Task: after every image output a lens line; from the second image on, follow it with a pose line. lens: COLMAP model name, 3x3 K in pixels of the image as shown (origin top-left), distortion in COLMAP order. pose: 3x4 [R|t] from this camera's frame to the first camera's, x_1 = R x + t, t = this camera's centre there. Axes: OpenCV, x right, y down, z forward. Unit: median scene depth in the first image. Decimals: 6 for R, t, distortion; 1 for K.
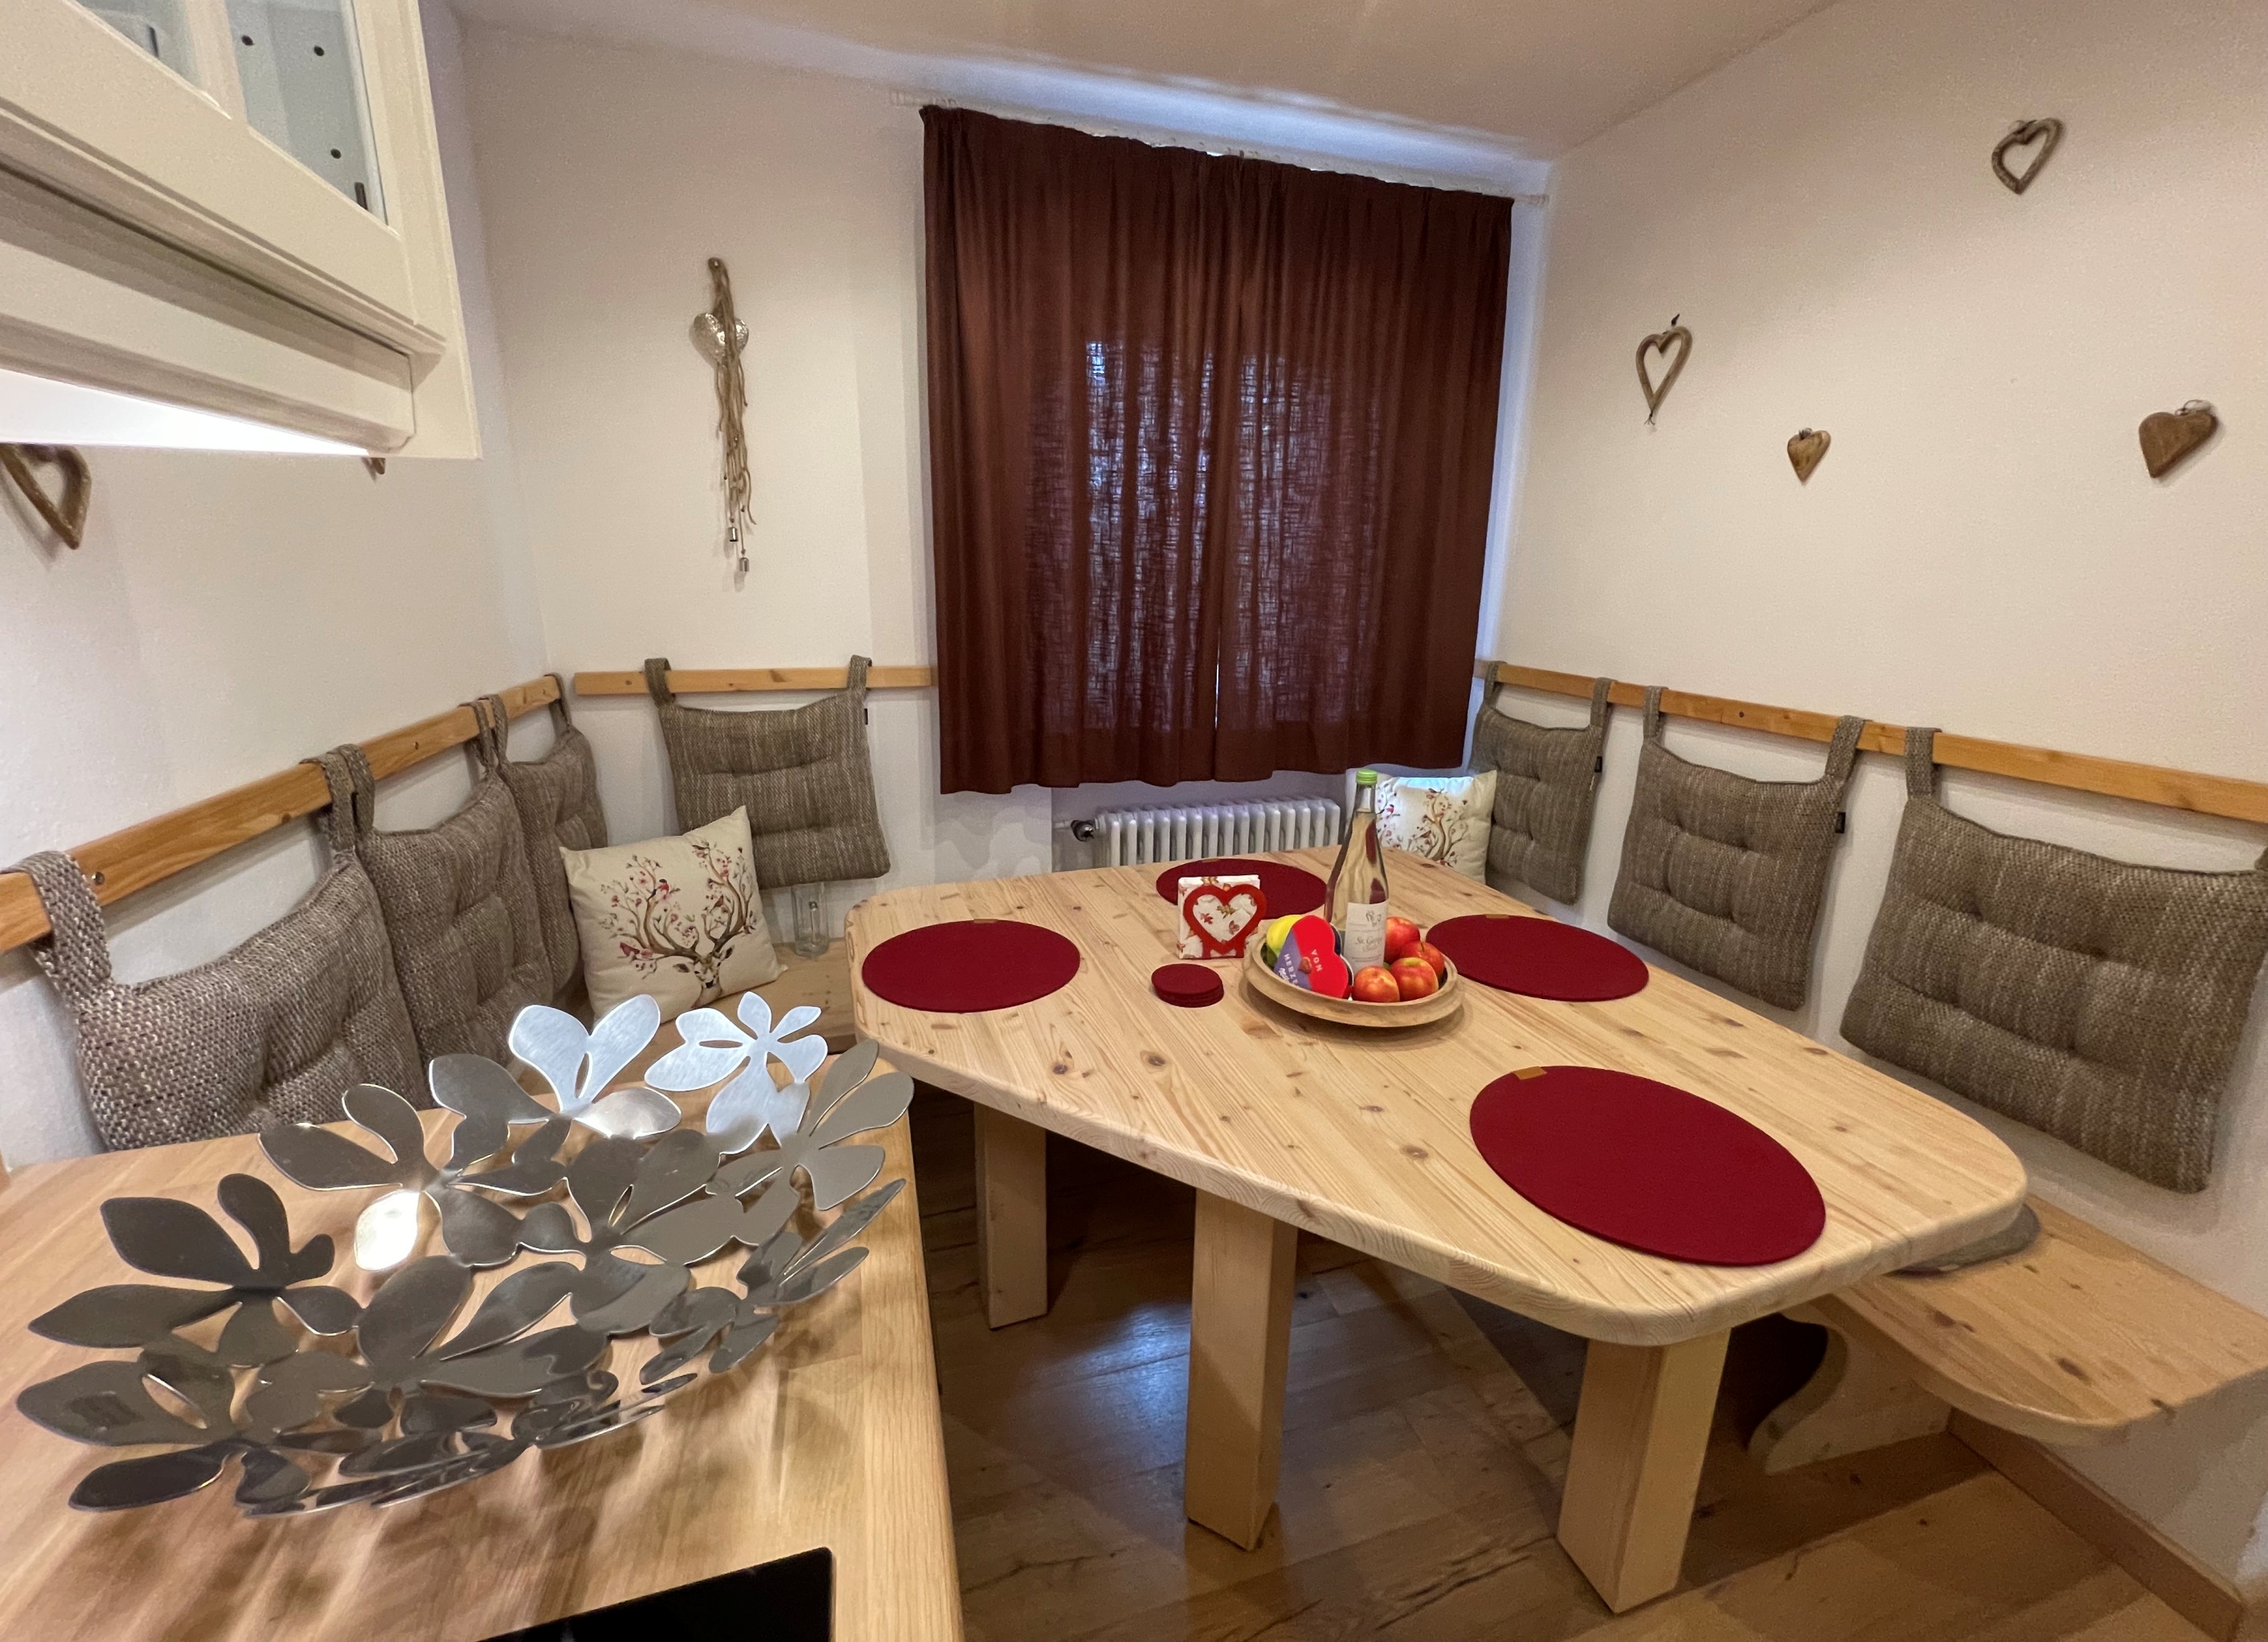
lens RADIAL K [[930.7, 0, 1137.6], [0, 930.7, 819.7], [0, 0, 1]] dist [-0.000735, 0.000043]
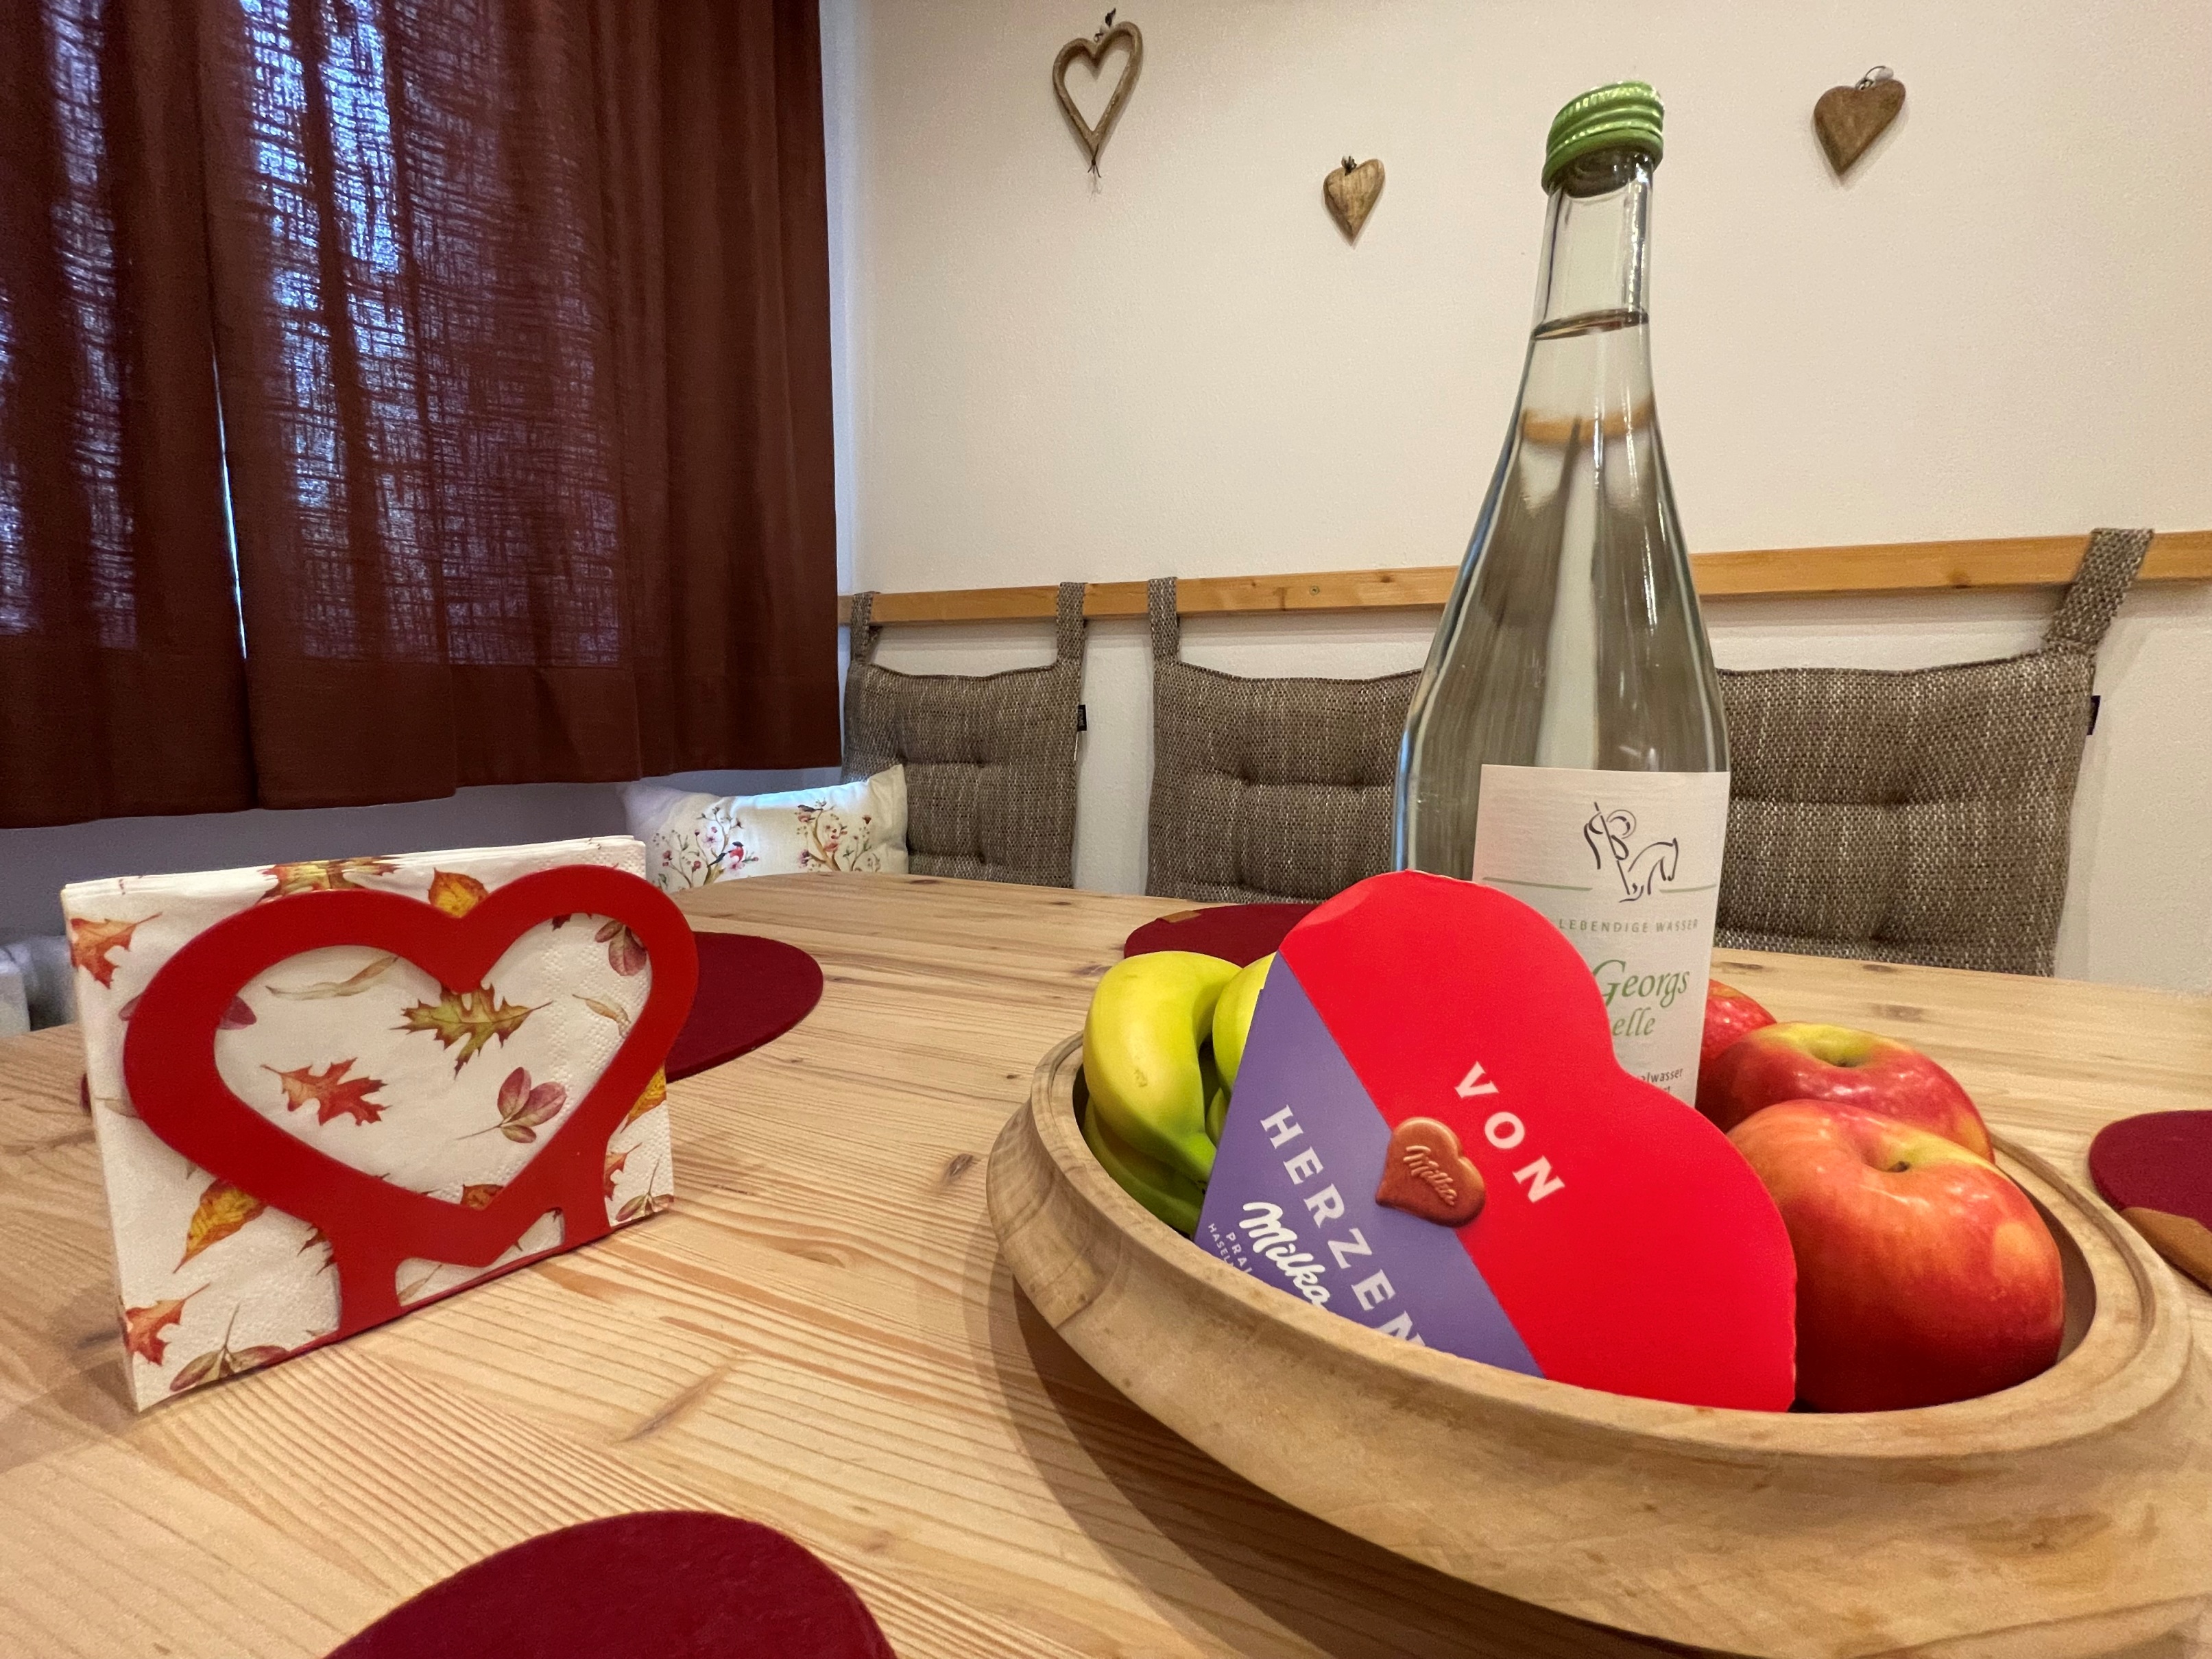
lens RADIAL K [[885.5, 0, 1107.9], [0, 885.5, 826.0], [0, 0, 1]] dist [-0.004096, 0.000515]
pose [[0.668410, -0.094367, 0.737783, 0.052024], [0.195075, 0.979438, -0.051456, 0.045278], [-0.717756, 0.178317, 0.673074, 0.569137]]
